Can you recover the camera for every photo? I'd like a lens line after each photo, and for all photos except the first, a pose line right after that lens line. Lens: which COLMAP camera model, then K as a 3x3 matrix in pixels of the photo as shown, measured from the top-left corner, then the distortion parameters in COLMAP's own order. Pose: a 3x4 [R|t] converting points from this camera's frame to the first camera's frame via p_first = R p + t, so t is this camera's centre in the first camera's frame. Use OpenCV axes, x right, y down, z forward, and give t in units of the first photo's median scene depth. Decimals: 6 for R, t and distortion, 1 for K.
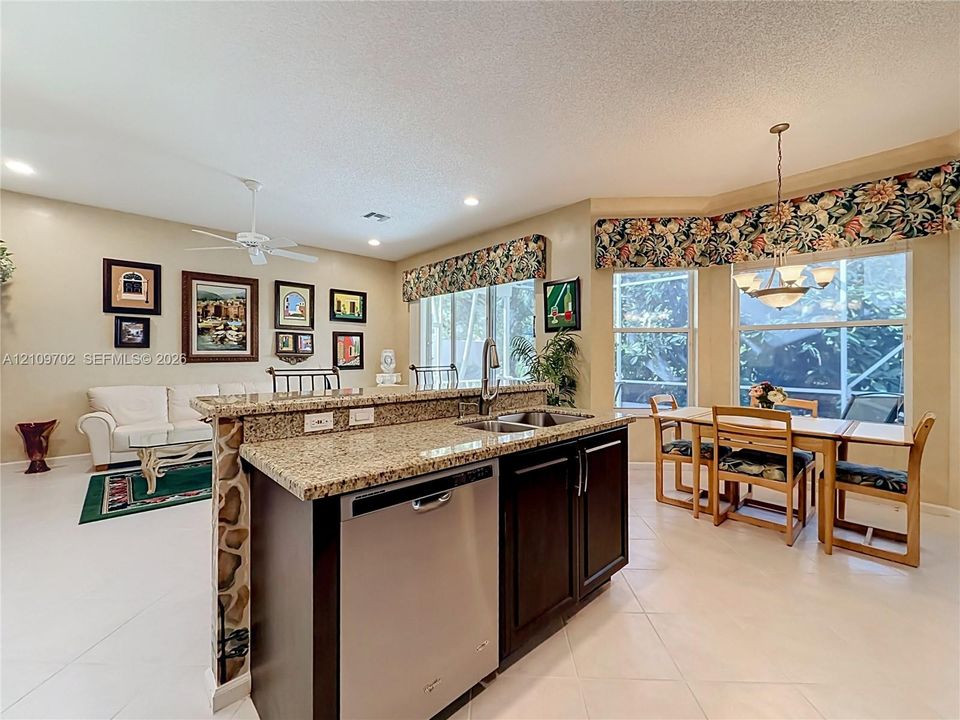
lens RADIAL K [[404.6, 0, 481.1], [0, 404.6, 356.8], [0, 0, 1]] dist [-0.000345, 0.000550]
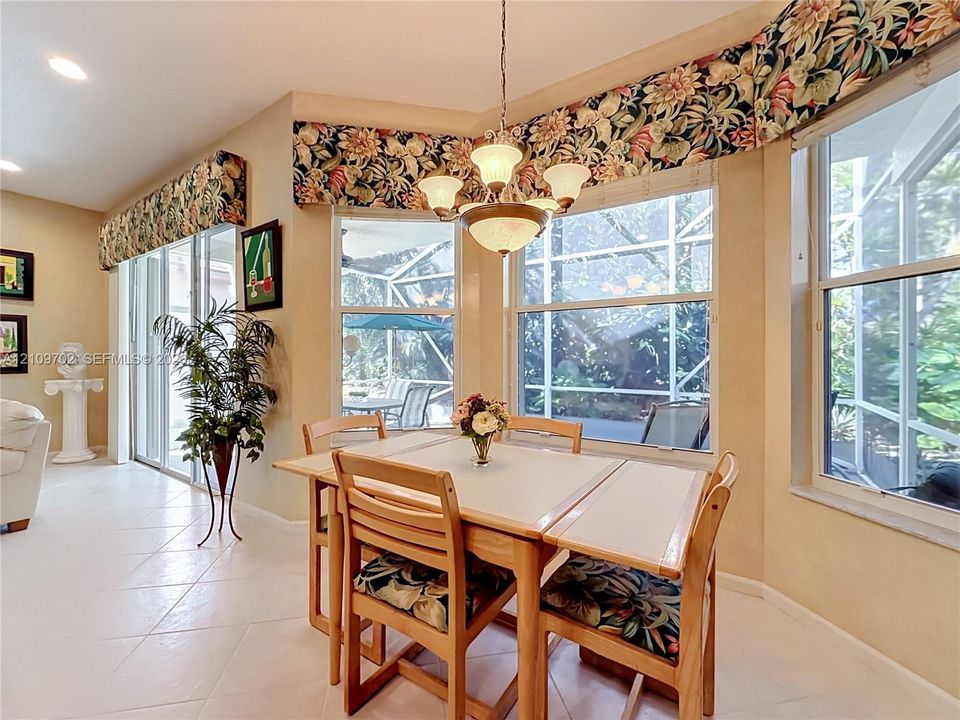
lens RADIAL K [[400.2, 0, 480.8], [0, 400.2, 357.7], [0, 0, 1]] dist [-0.000815, -0.000181]
pose [[0.972622, -0.001135, 0.232391, 0.426793], [0.000909, 0.999999, 0.001079, 0.010980], [-0.232392, -0.000838, 0.972622, 0.363466]]
